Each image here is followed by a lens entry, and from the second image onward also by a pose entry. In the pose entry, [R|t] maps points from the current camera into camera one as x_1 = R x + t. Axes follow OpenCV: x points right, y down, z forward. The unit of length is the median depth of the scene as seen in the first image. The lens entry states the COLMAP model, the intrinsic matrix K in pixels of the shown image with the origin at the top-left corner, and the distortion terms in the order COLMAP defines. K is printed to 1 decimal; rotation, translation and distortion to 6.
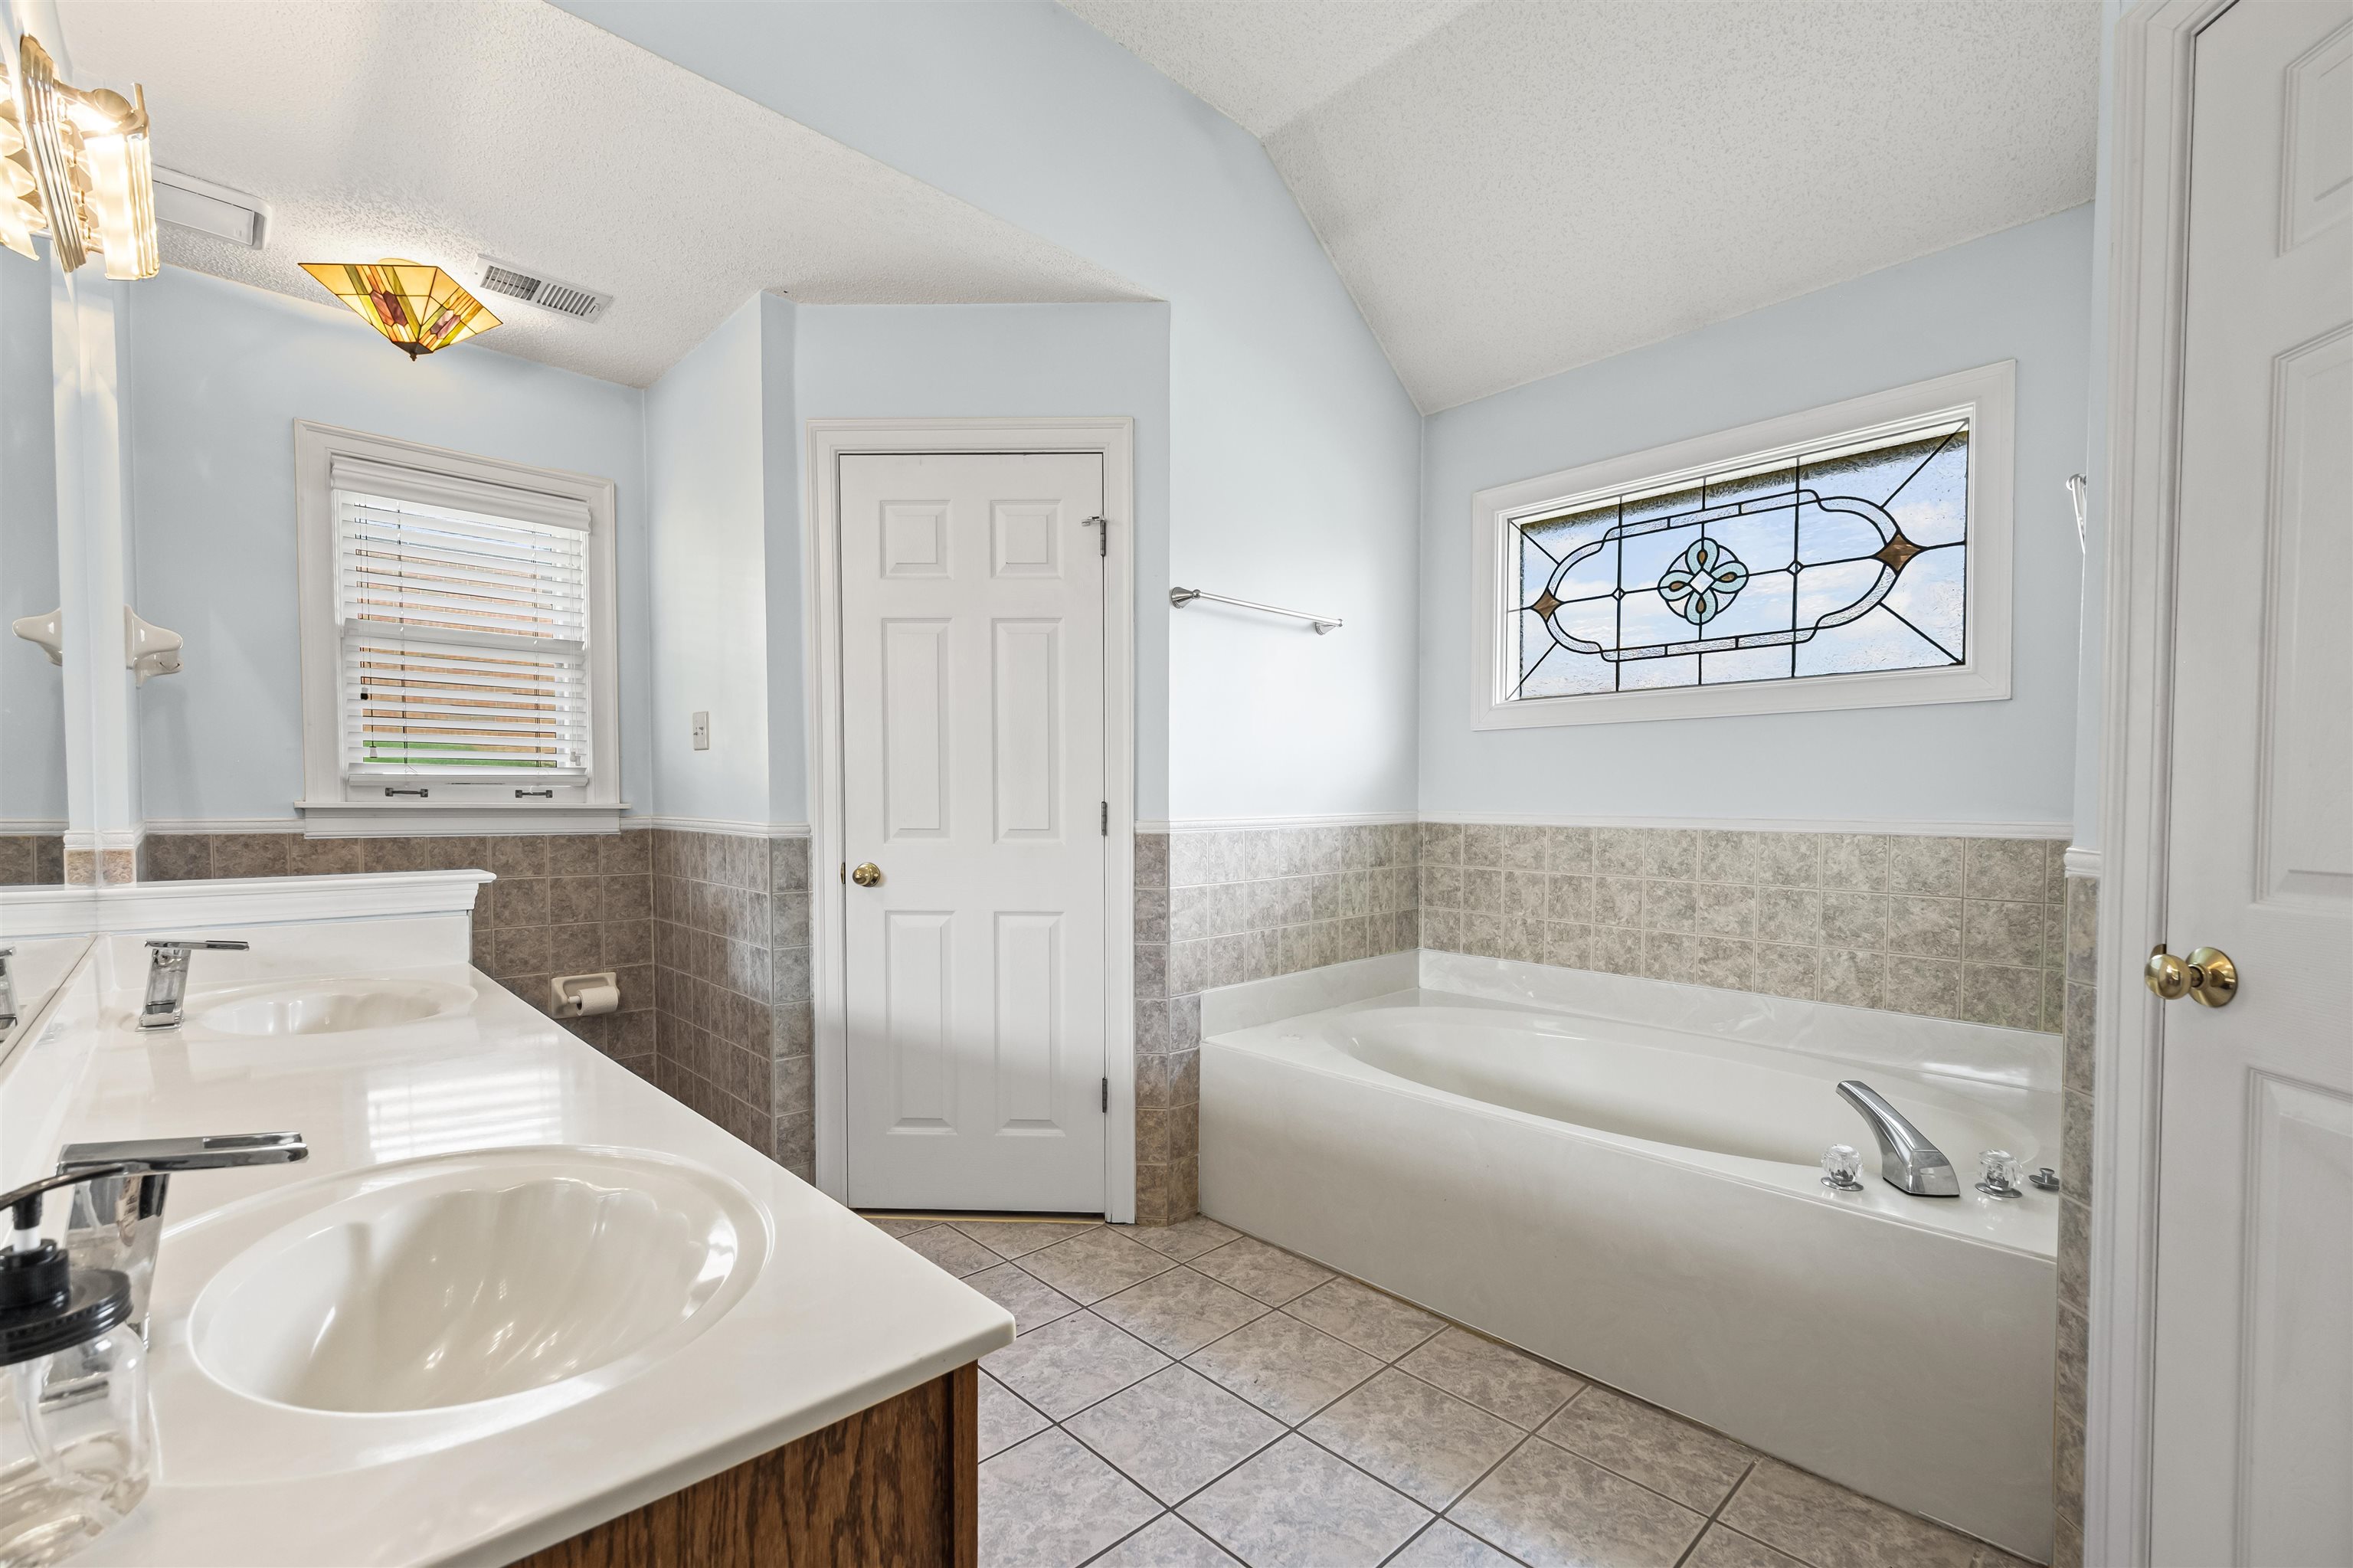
lens RADIAL K [[986.6, 0, 1181.1], [0, 986.6, 833.5], [0, 0, 1]] dist [0.009645, -0.002216]
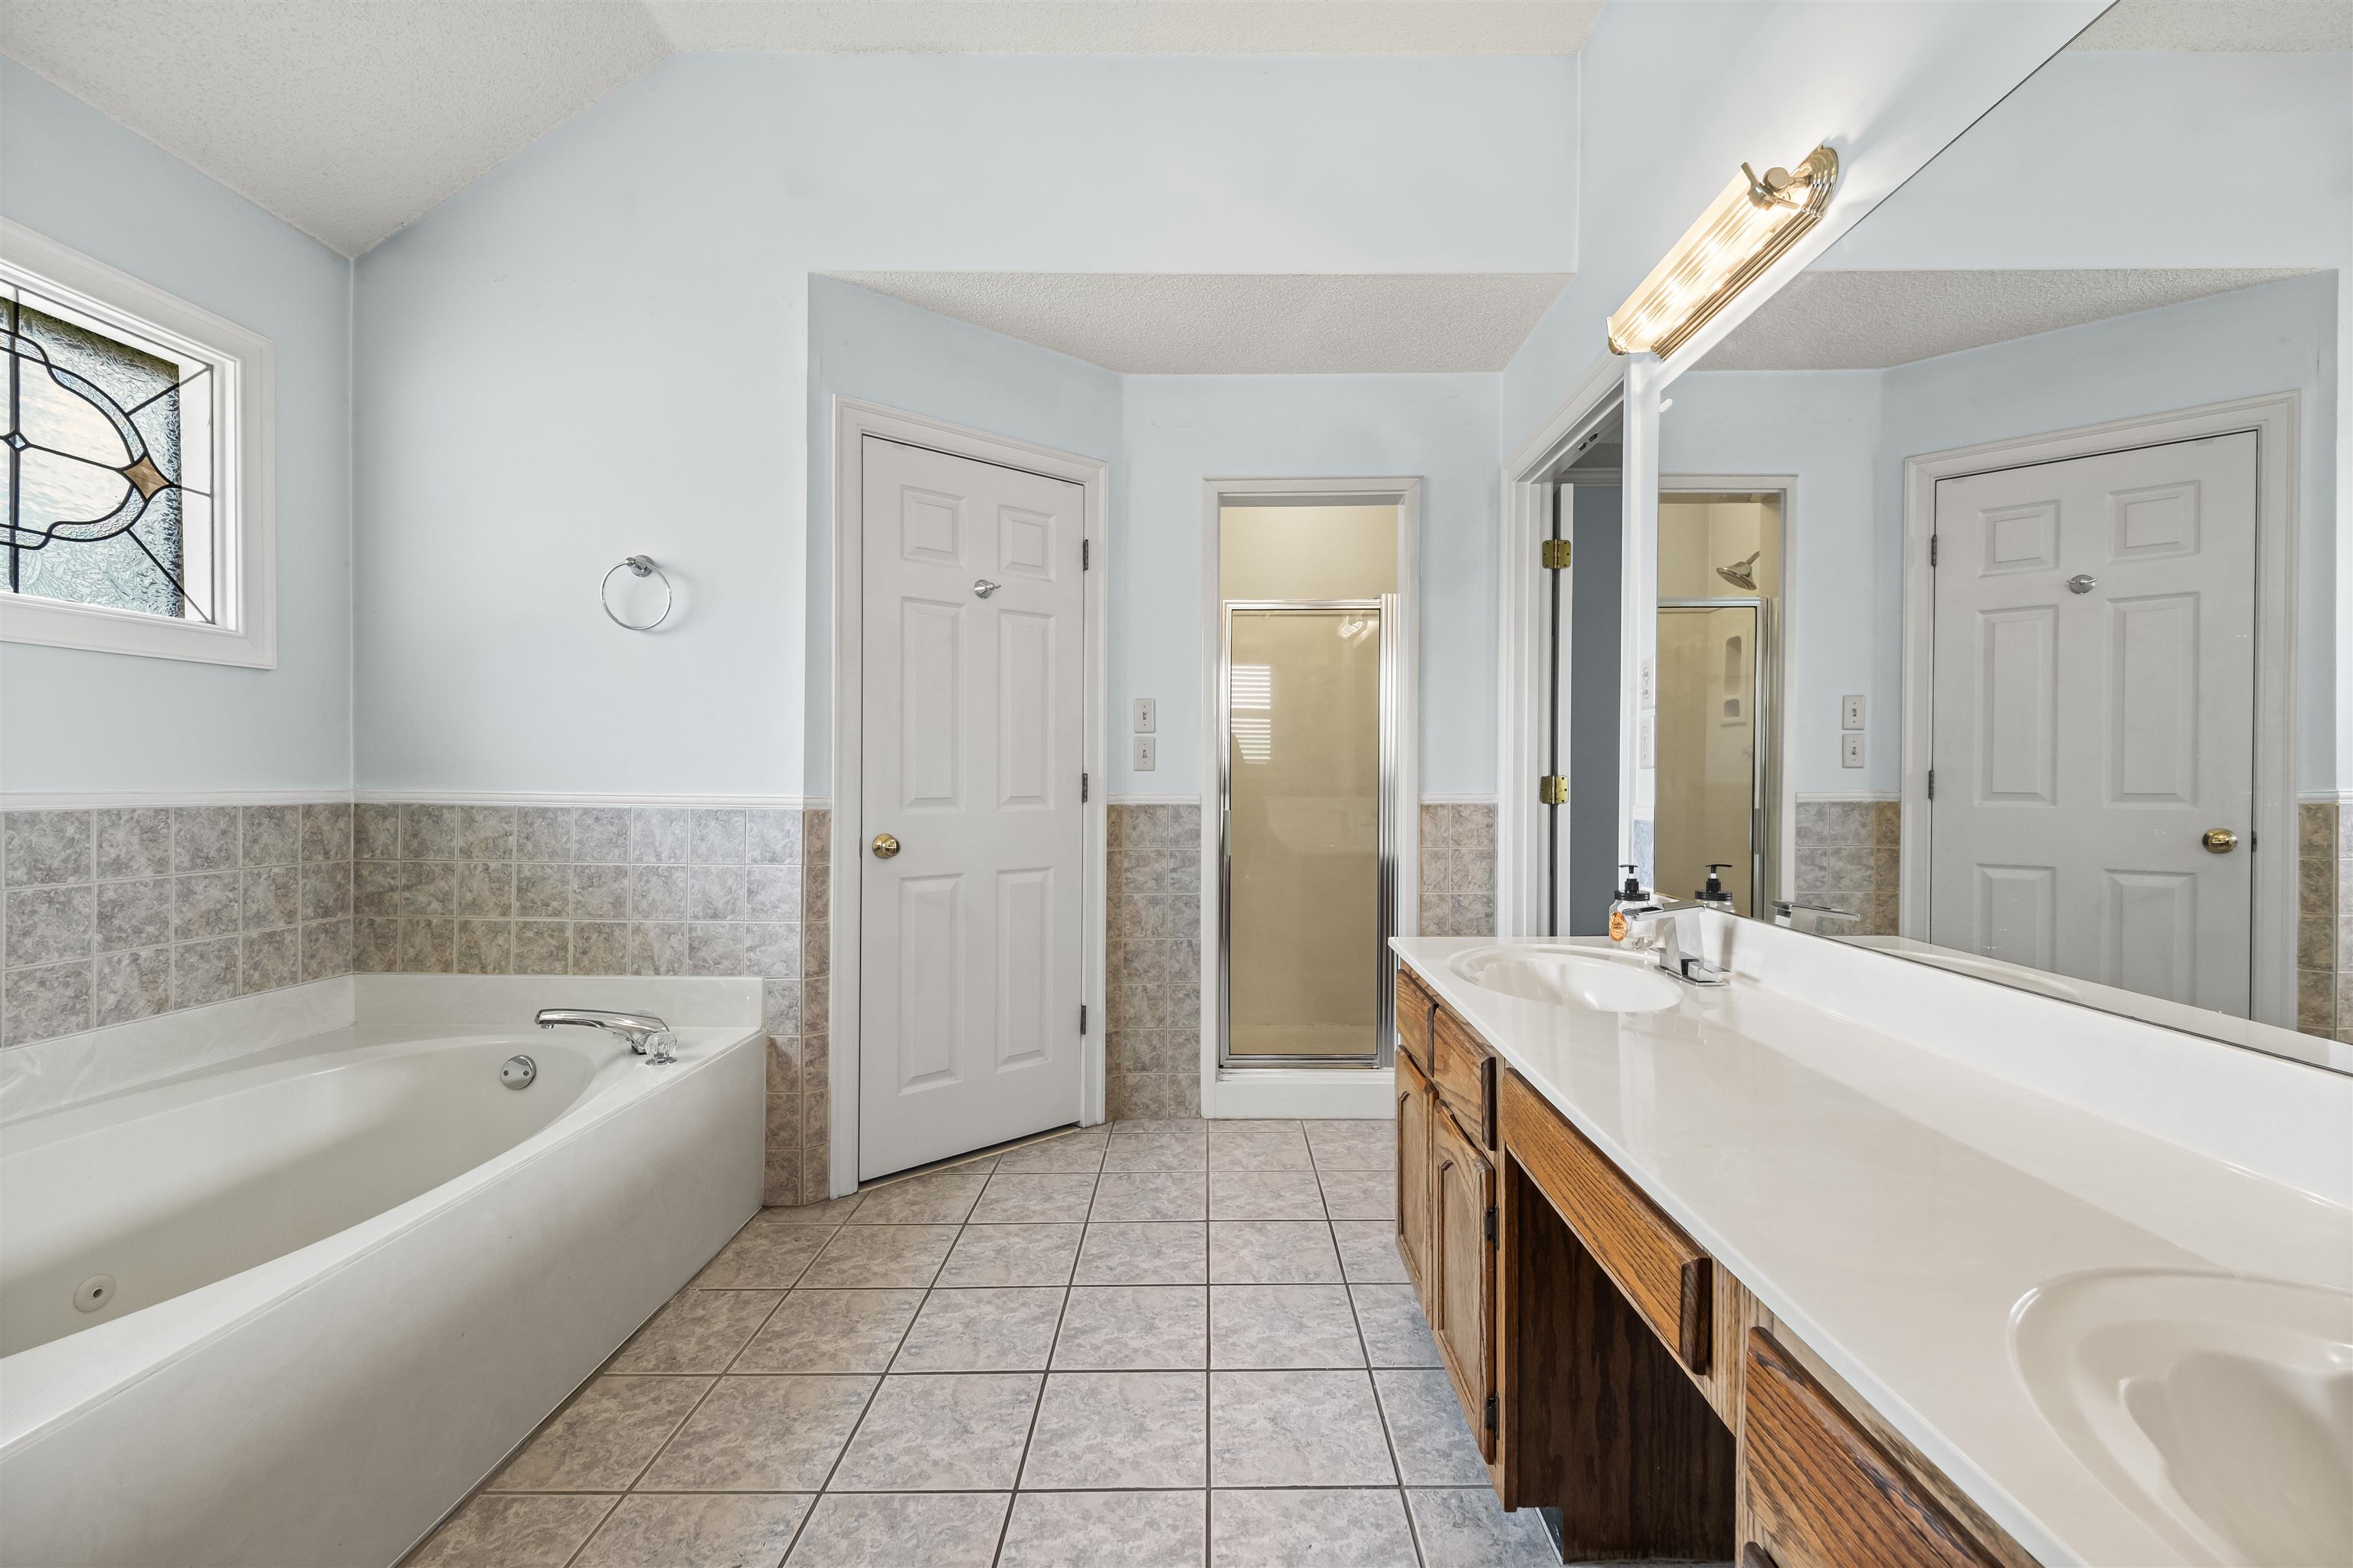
lens RADIAL K [[986.6, 0, 1176.8], [0, 986.6, 789.0], [0, 0, 1]] dist [0.009645, -0.002216]
pose [[-0.695565, -0.012174, 0.718360, -0.500177], [0.021007, 0.999084, 0.037272, -0.027376], [-0.718156, 0.041015, -0.694672, 0.940760]]
